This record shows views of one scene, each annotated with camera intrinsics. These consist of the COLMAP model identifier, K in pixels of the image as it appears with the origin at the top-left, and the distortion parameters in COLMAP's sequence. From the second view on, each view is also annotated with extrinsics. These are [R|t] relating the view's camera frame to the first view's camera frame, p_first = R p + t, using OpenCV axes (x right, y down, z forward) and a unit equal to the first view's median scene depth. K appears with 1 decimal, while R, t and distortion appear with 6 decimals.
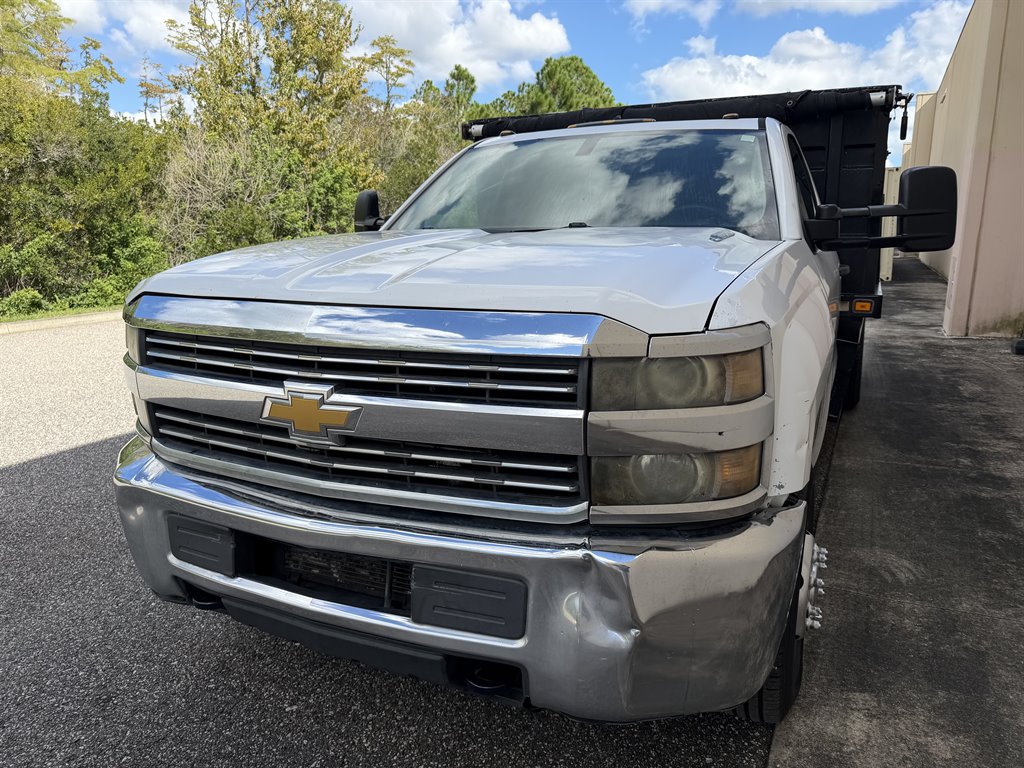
lens RADIAL K [[735.9, 0, 513.0], [0, 735.9, 380.8], [0, 0, 1]] dist [0.030461, -0.039577]
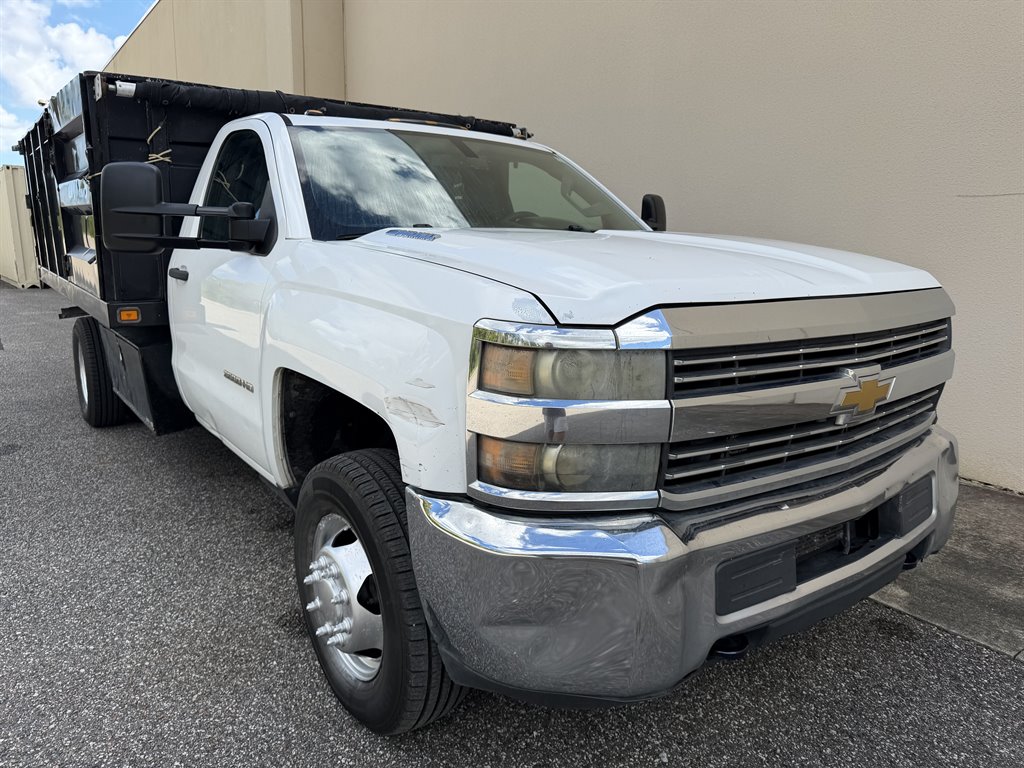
lens RADIAL K [[735.9, 0, 517.9], [0, 735.9, 376.8], [0, 0, 1]] dist [0.030461, -0.039577]
pose [[0.464138, -0.151390, 0.872730, -0.999364], [0.160535, 0.983346, 0.085202, -0.107420], [-0.871094, 0.100558, 0.480712, 0.612283]]
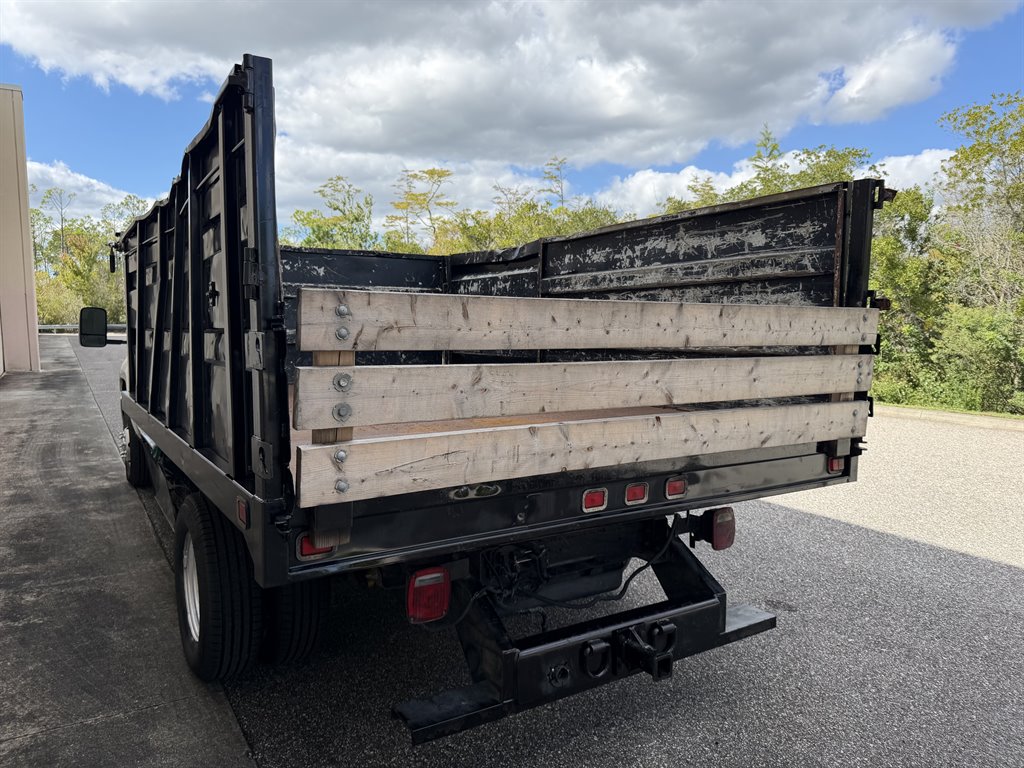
lens RADIAL K [[735.9, 0, 516.4], [0, 735.9, 381.0], [0, 0, 1]] dist [0.030461, -0.039577]
pose [[-0.536355, 0.075455, -0.840613, 1.863659], [-0.179546, 0.962996, 0.201001, -0.786715], [0.824674, 0.258737, -0.502960, 3.392811]]
